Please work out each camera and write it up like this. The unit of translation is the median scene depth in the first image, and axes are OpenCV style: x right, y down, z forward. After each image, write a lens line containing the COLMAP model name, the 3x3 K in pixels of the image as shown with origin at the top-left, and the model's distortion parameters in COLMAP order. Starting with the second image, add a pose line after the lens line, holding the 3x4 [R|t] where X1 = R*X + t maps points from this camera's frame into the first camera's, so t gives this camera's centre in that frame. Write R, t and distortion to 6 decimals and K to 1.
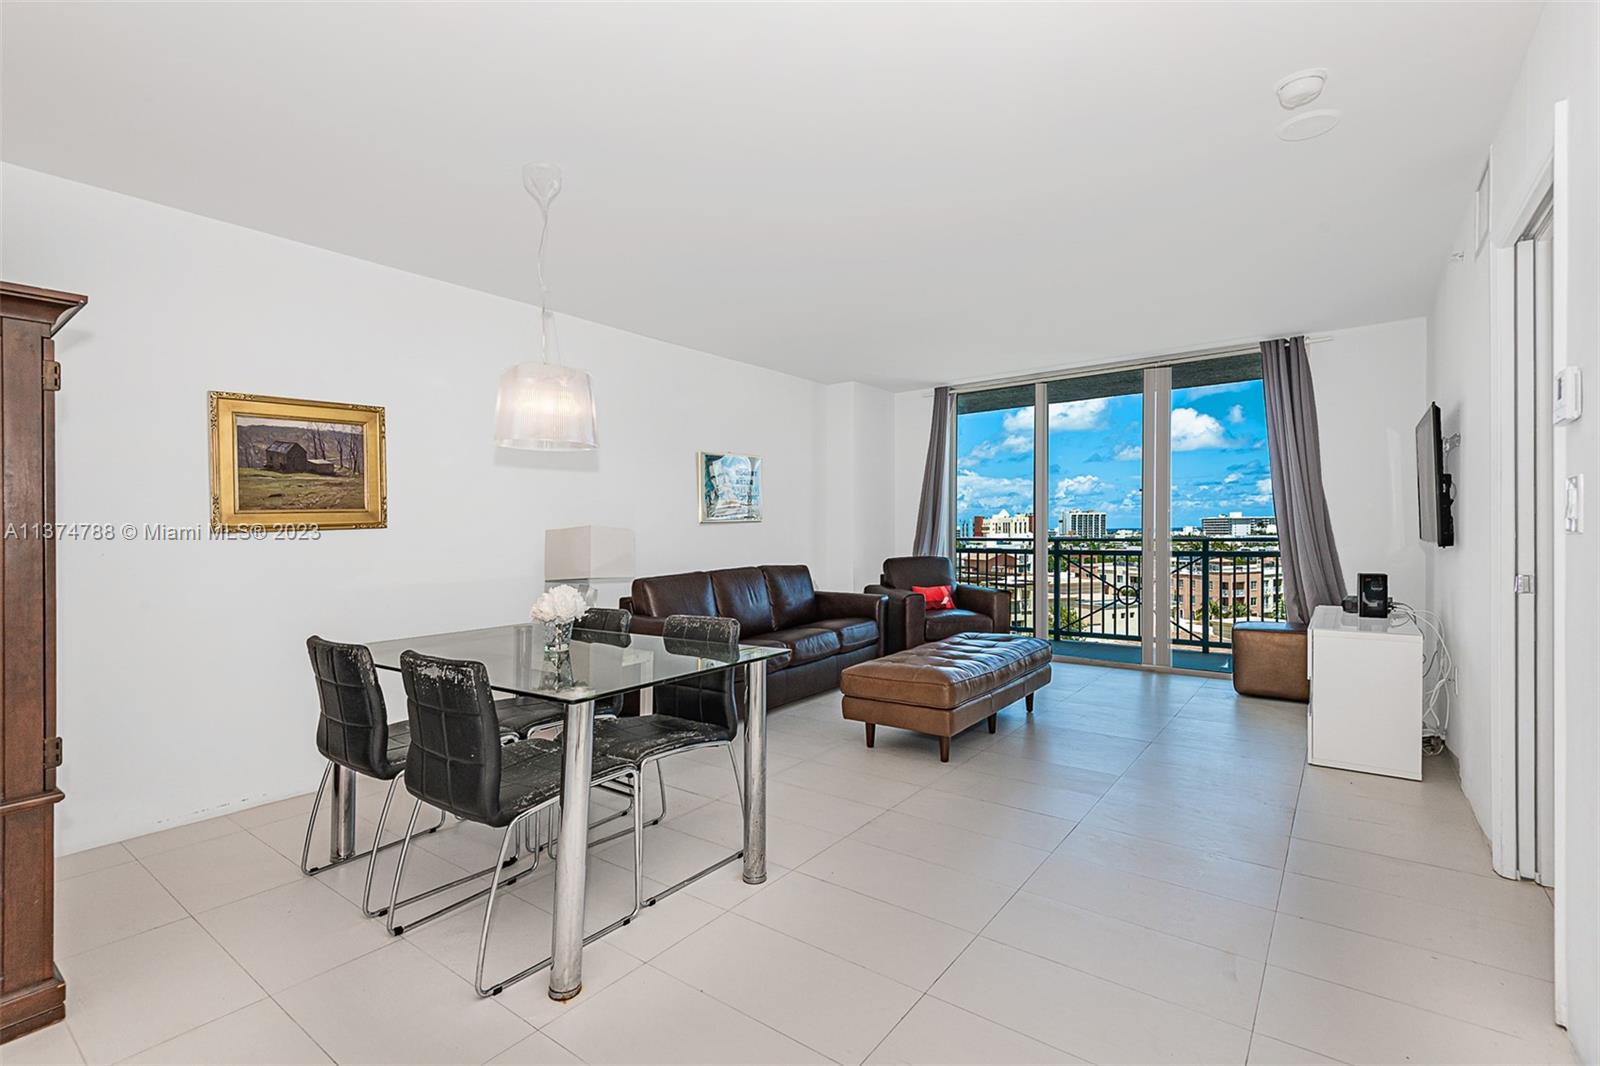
lens RADIAL K [[753.7, 0, 802.1], [0, 753.7, 533.2], [0, 0, 1]] dist [0.010139, -0.004577]
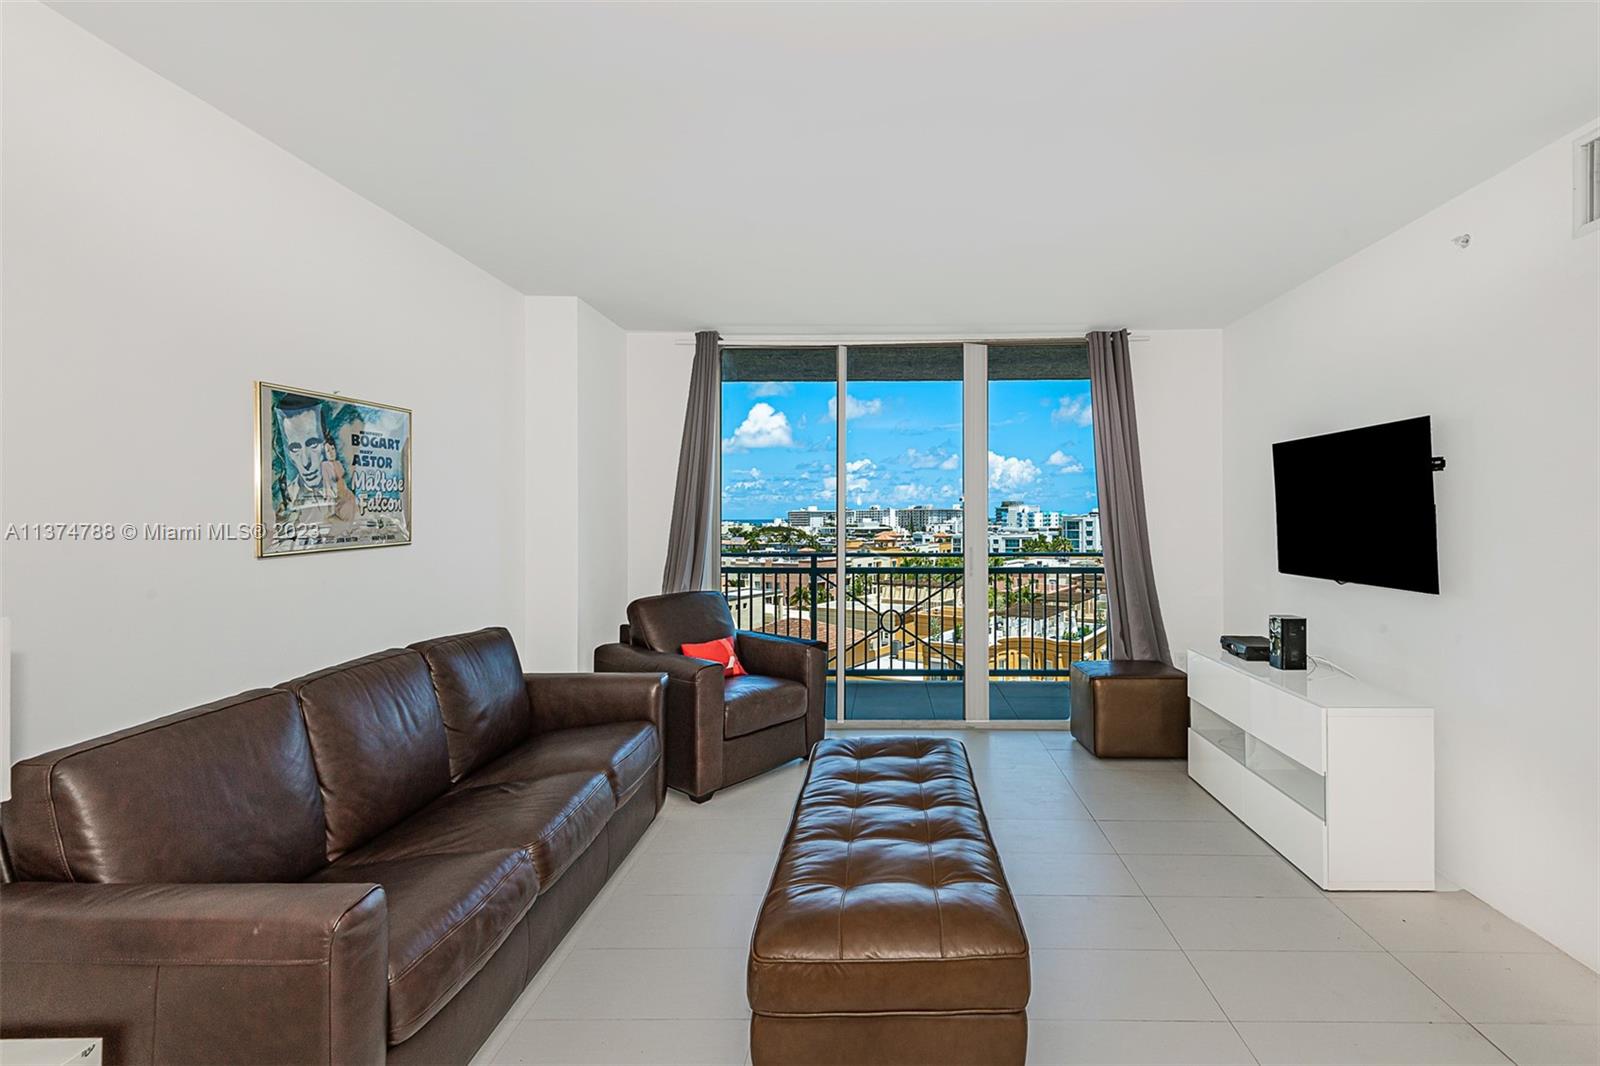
lens RADIAL K [[753.7, 0, 855.1], [0, 753.7, 528.8], [0, 0, 1]] dist [0.010139, -0.004577]
pose [[0.831498, 0.006488, 0.555489, -0.084886], [-0.011554, 0.999917, 0.005615, -0.031520], [-0.555407, -0.011087, 0.831505, 0.430802]]
